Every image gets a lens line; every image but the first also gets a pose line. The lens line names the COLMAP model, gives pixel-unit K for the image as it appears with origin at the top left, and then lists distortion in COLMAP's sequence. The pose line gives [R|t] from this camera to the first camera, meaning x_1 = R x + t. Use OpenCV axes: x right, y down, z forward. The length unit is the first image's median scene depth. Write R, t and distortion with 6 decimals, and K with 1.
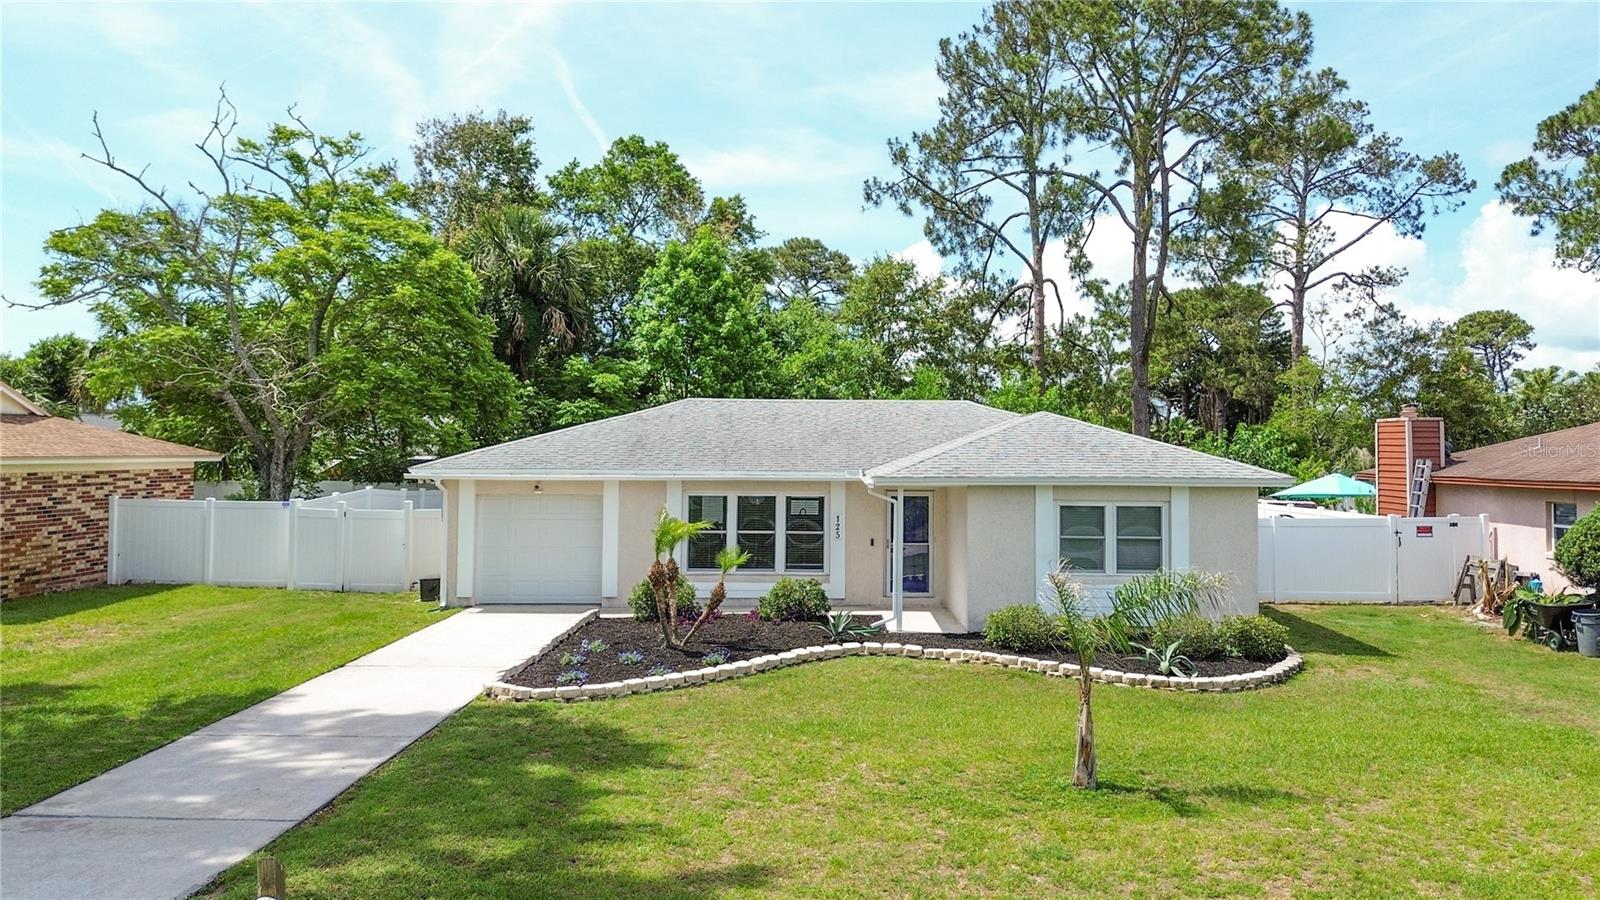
lens RADIAL K [[1113.1, 0, 828.3], [0, 1113.1, 445.3], [0, 0, 1]] dist [0.000401, 0.000795]
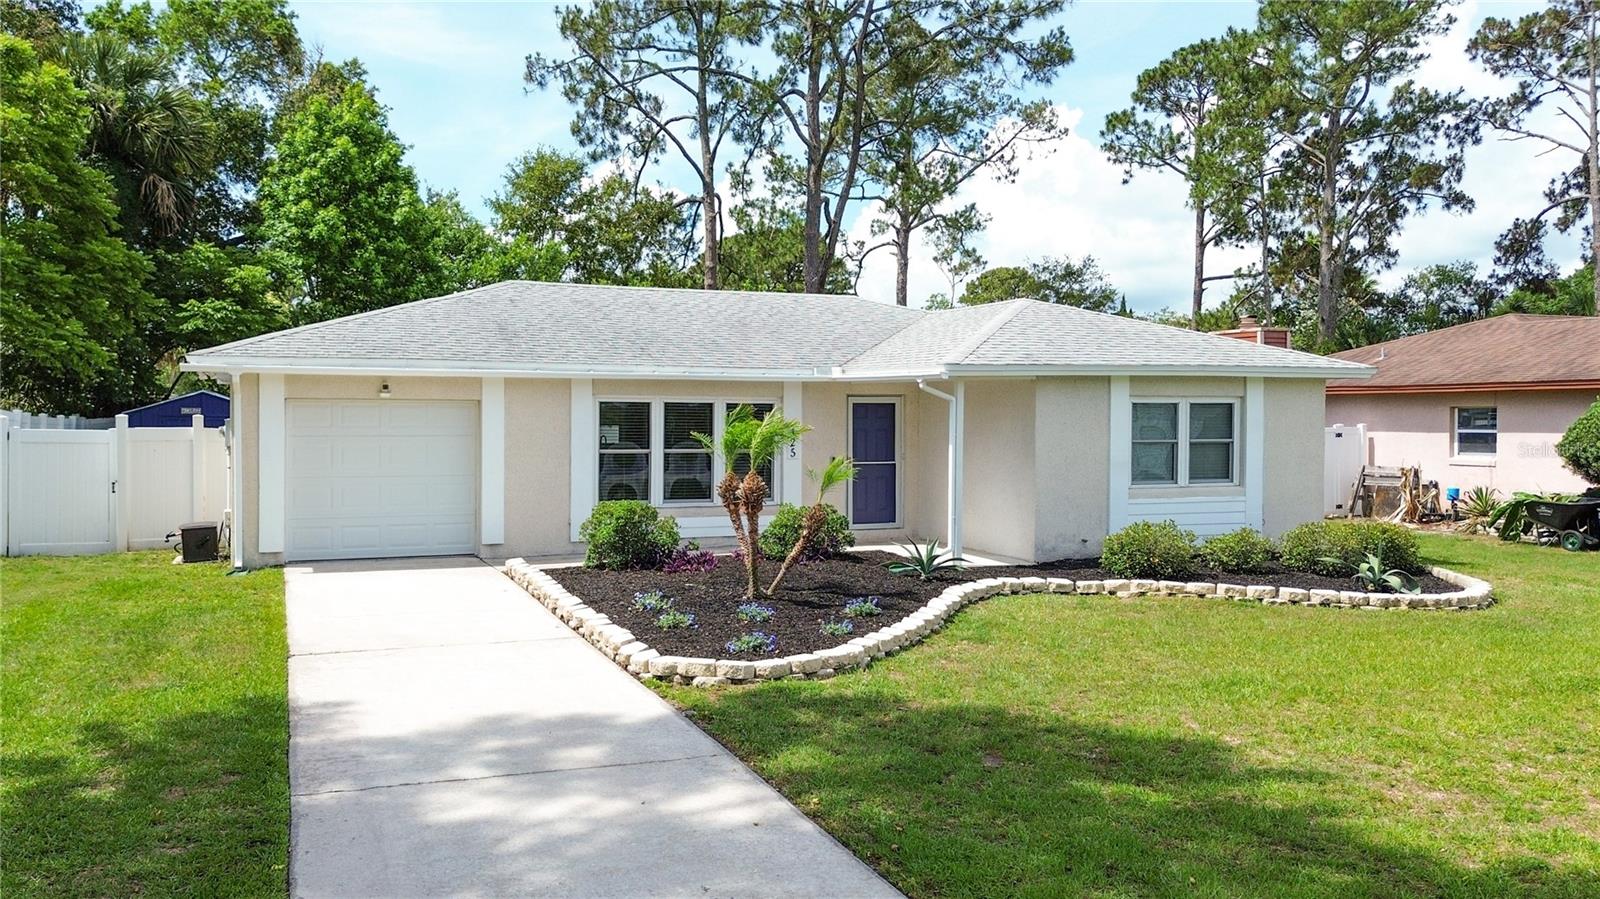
lens RADIAL K [[1178.5, 0, 800.0], [0, 1178.5, 449.5], [0, 0, 1]] dist [0.111477, -0.182676]
pose [[0.937456, -0.016412, 0.347717, -0.125090], [-0.000757, 0.998789, 0.049184, 0.018024], [-0.348104, -0.046371, 0.936308, 0.105874]]
